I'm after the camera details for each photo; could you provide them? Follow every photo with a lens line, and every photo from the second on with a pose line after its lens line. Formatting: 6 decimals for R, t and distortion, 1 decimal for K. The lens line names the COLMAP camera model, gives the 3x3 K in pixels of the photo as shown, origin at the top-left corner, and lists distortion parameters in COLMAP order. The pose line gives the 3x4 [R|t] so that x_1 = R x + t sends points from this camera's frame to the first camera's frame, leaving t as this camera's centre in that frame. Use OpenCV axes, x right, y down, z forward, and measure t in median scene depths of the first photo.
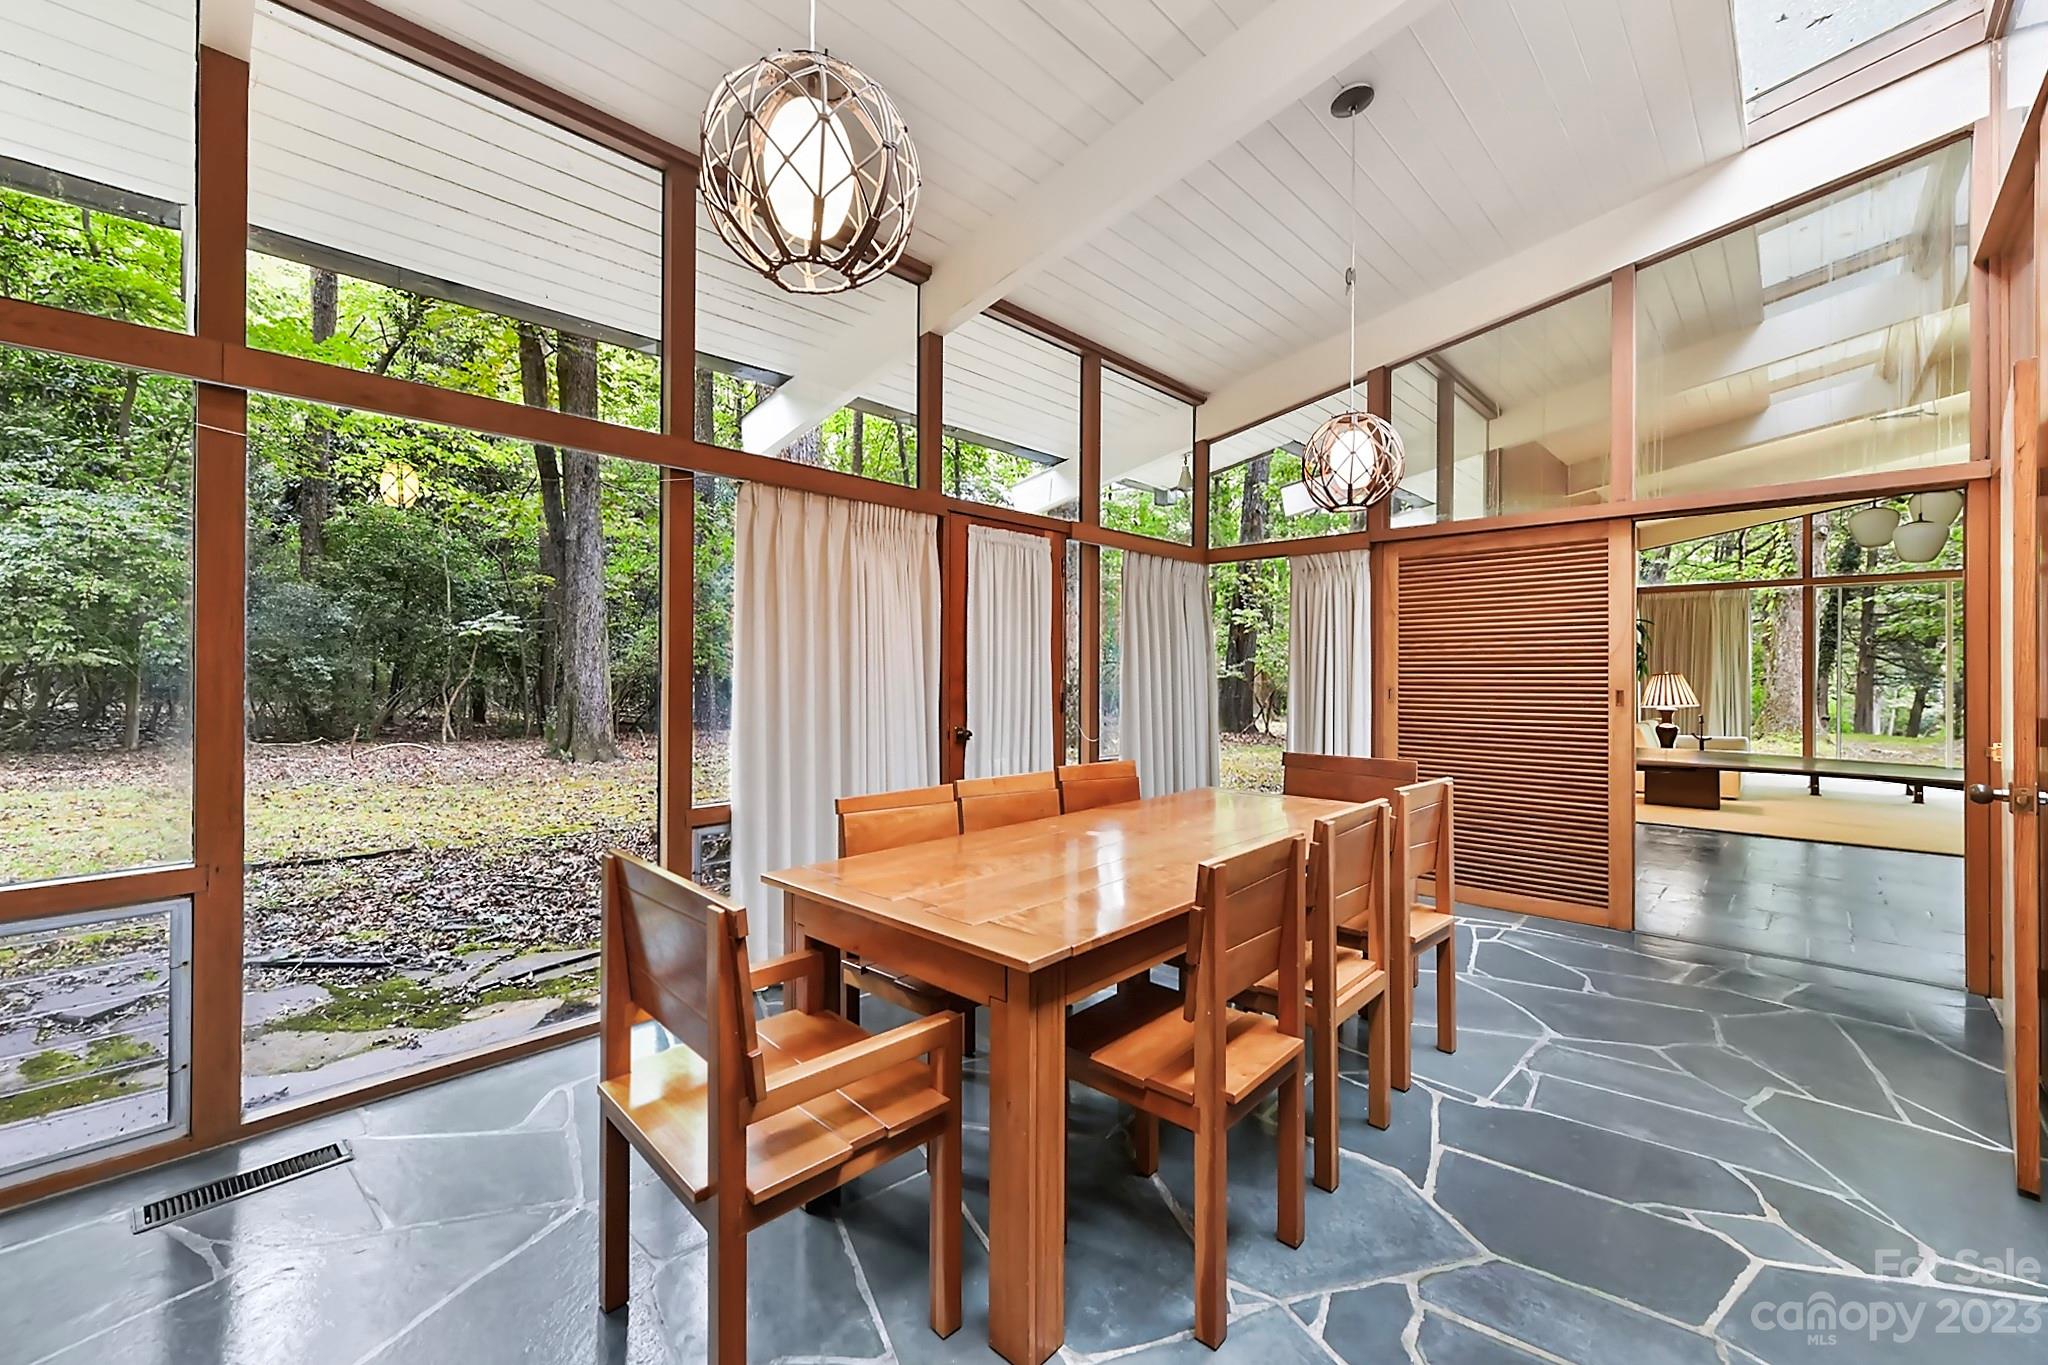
lens RADIAL K [[816.4, 0, 1026.7], [0, 816.4, 677.0], [0, 0, 1]] dist [0.006566, -0.001698]
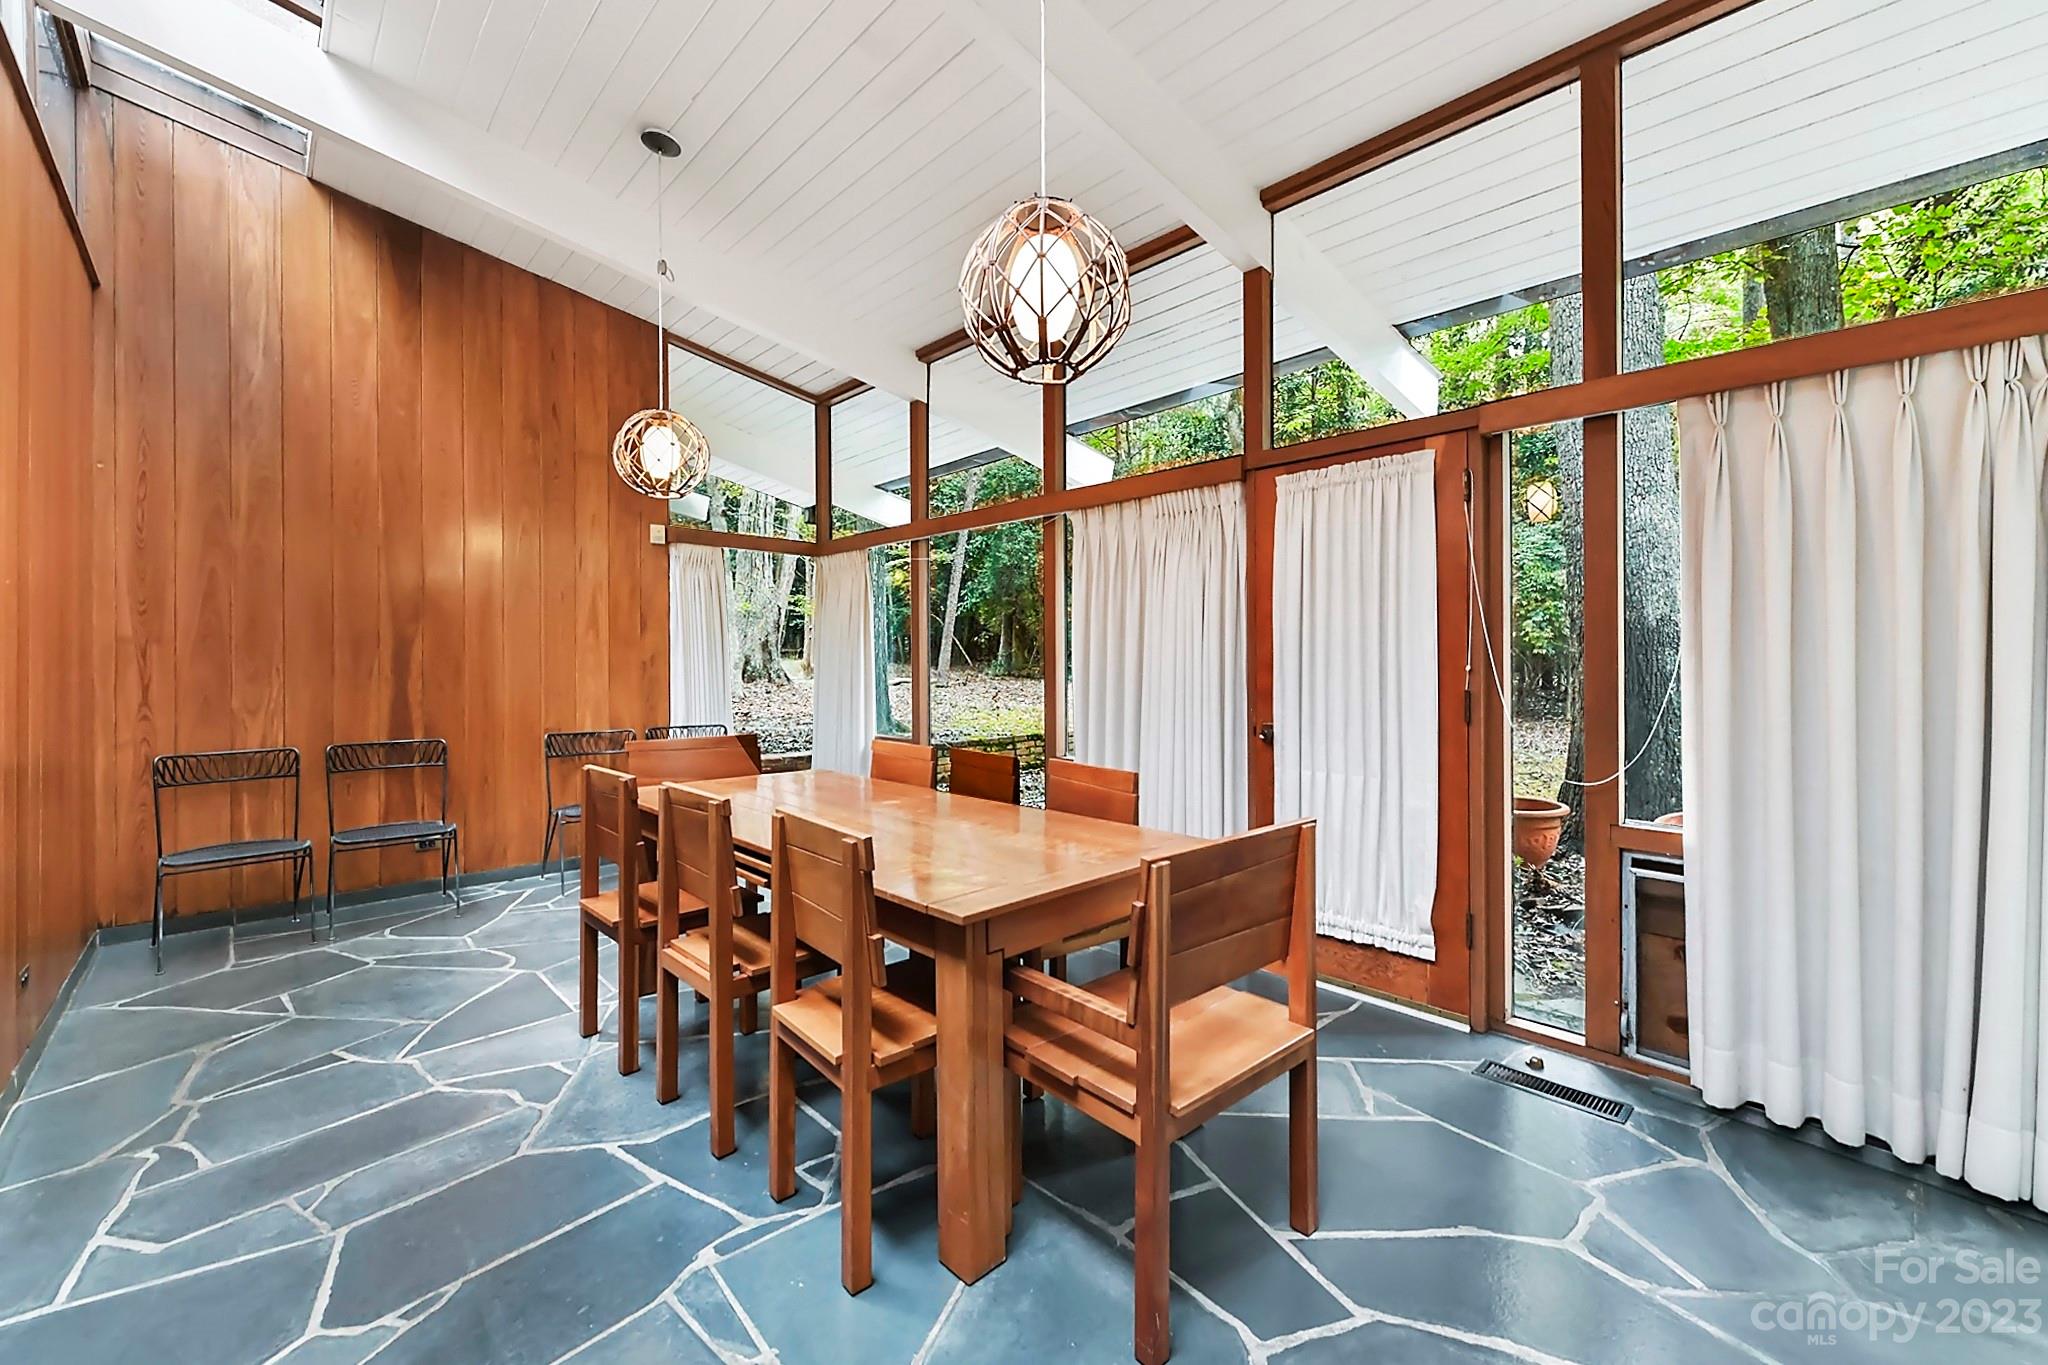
lens RADIAL K [[816.4, 0, 1029.7], [0, 816.4, 666.5], [0, 0, 1]] dist [0.006566, -0.001698]
pose [[-0.043921, 0.008424, -0.998999, 1.479827], [-0.005235, 0.999949, 0.008662, -0.006204], [0.999021, 0.005610, -0.043875, 1.542032]]
